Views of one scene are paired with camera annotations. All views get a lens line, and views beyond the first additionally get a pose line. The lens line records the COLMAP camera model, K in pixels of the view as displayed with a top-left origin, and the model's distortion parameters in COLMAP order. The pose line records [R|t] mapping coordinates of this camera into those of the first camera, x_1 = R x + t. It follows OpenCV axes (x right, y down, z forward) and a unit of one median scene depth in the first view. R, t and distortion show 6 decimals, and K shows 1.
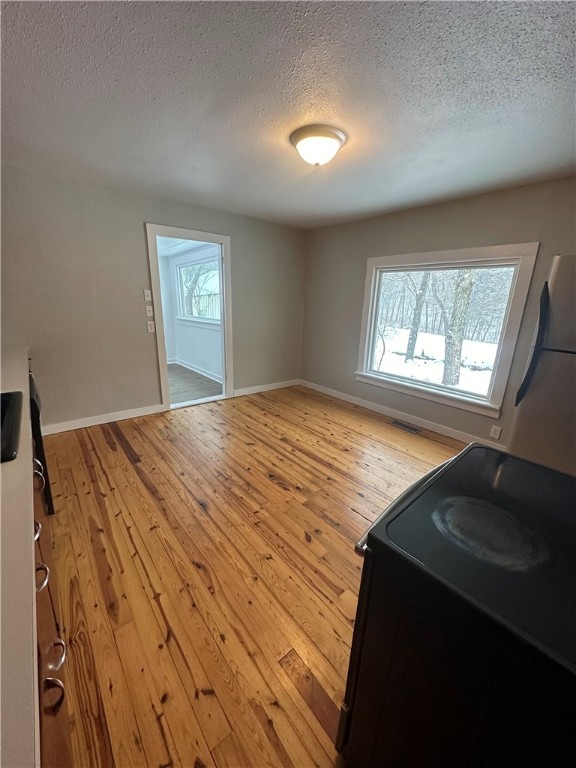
lens RADIAL K [[304.8, 0, 288.0], [0, 304.8, 384.0], [0, 0, 1]] dist [-0.002957, 0.000666]
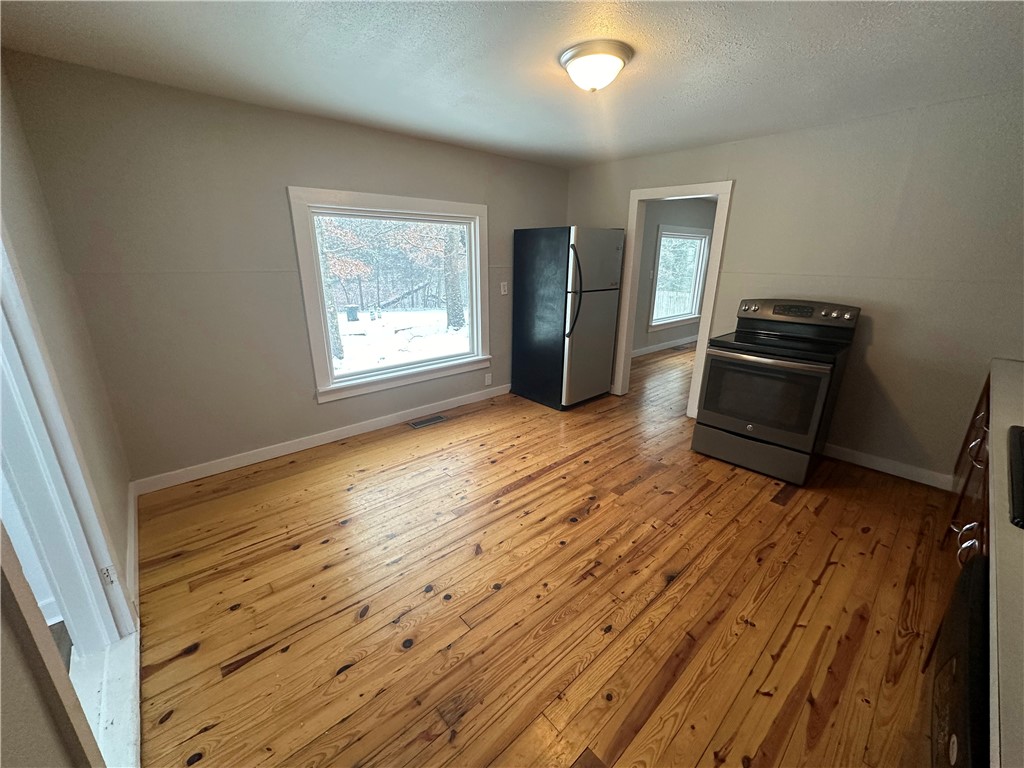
lens RADIAL K [[406.3, 0, 510.9], [0, 406.3, 384.8], [0, 0, 1]] dist [-0.002957, 0.000666]
pose [[-0.036199, -0.325738, 0.944767, -0.807476], [0.273155, 0.906160, 0.322893, -0.312445], [-0.961289, 0.269756, 0.056175, 0.972174]]
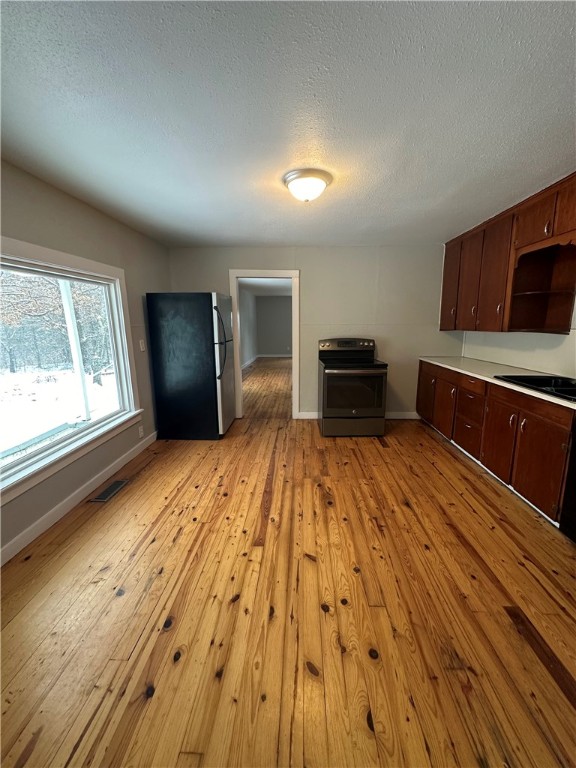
lens RADIAL K [[304.8, 0, 288.0], [0, 304.8, 384.0], [0, 0, 1]] dist [-0.002957, 0.000666]
pose [[-0.740519, -0.156049, 0.653666, -0.503818], [0.179032, 0.891709, 0.415696, -0.431352], [-0.647749, 0.424858, -0.632390, 1.479880]]
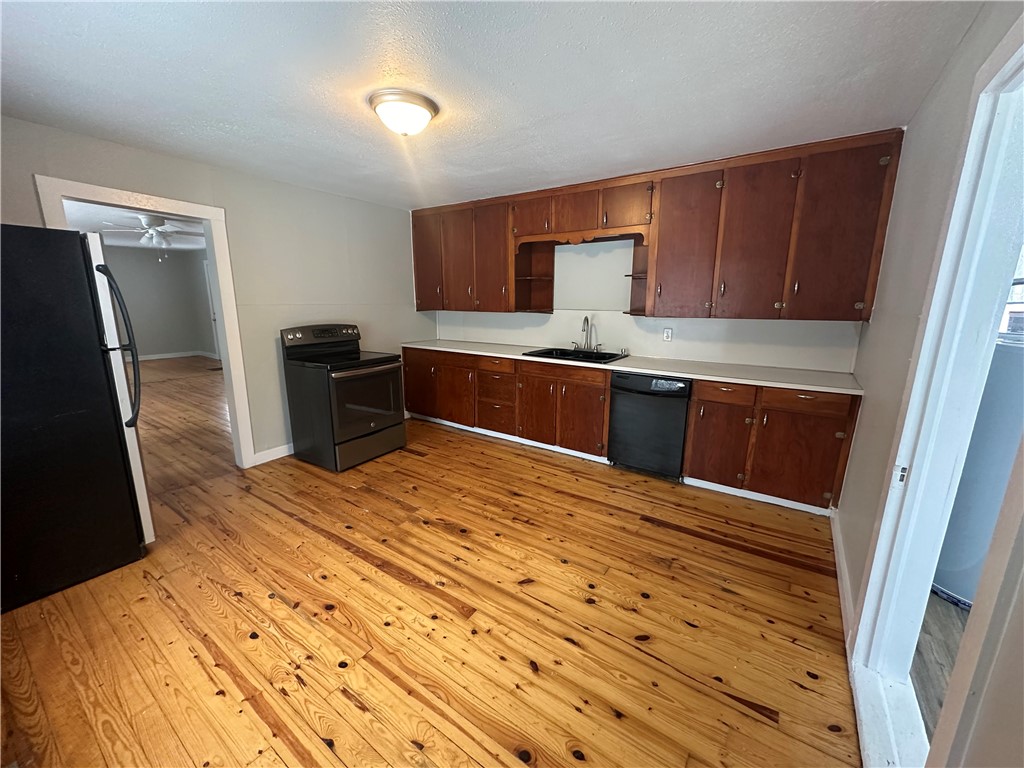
lens RADIAL K [[406.3, 0, 510.9], [0, 406.3, 384.8], [0, 0, 1]] dist [-0.002957, 0.000666]
pose [[-0.961409, 0.021020, -0.274320, 0.098432], [-0.112901, 0.879114, 0.463046, -0.483678], [0.250892, 0.476147, -0.842815, 1.656615]]
